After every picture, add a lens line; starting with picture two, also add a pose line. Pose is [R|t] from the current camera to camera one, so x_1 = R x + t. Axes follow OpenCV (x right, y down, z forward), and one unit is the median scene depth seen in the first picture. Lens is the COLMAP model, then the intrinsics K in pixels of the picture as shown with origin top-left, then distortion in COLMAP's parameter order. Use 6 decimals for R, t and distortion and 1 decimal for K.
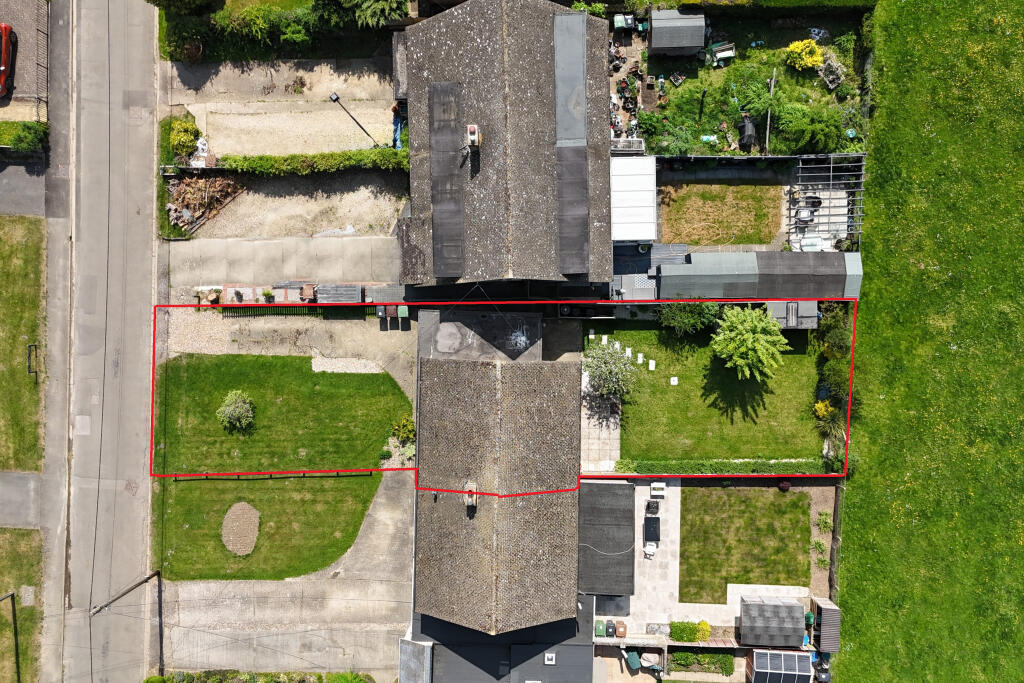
lens RADIAL K [[883.7, 0, 512.0], [0, 883.7, 341.5], [0, 0, 1]] dist [0.014413, -0.002099]
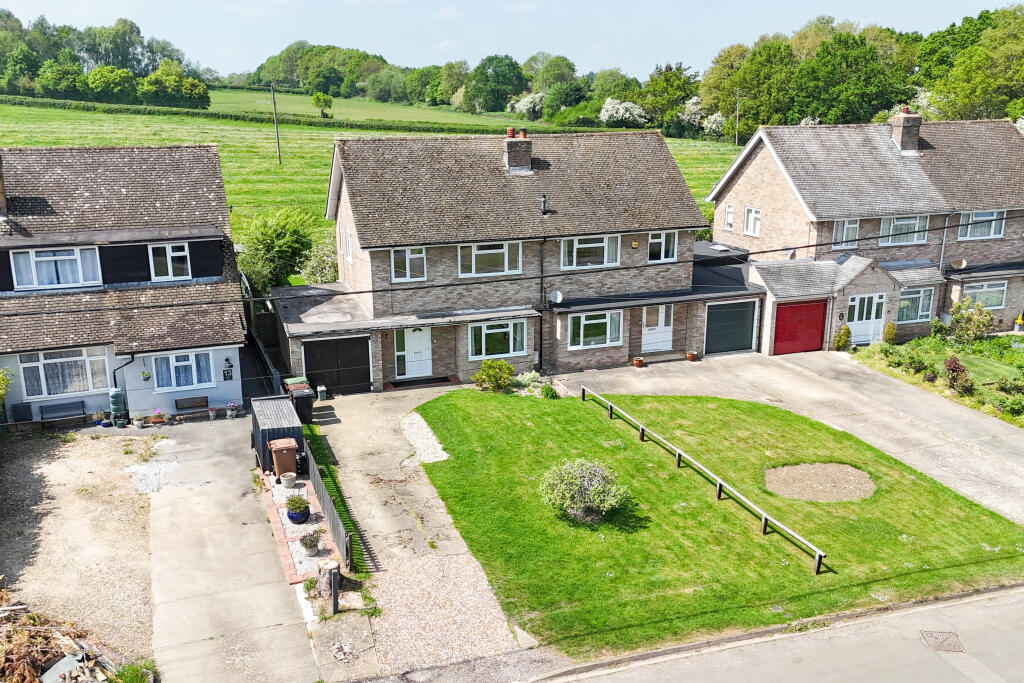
lens RADIAL K [[883.7, 0, 512.0], [0, 883.7, 341.5], [0, 0, 1]] dist [0.014413, -0.002099]
pose [[-0.353486, -0.254003, 0.900294, -0.653987], [0.935391, -0.105842, 0.337404, -0.090388], [0.009588, 0.961395, 0.275006, 0.804467]]
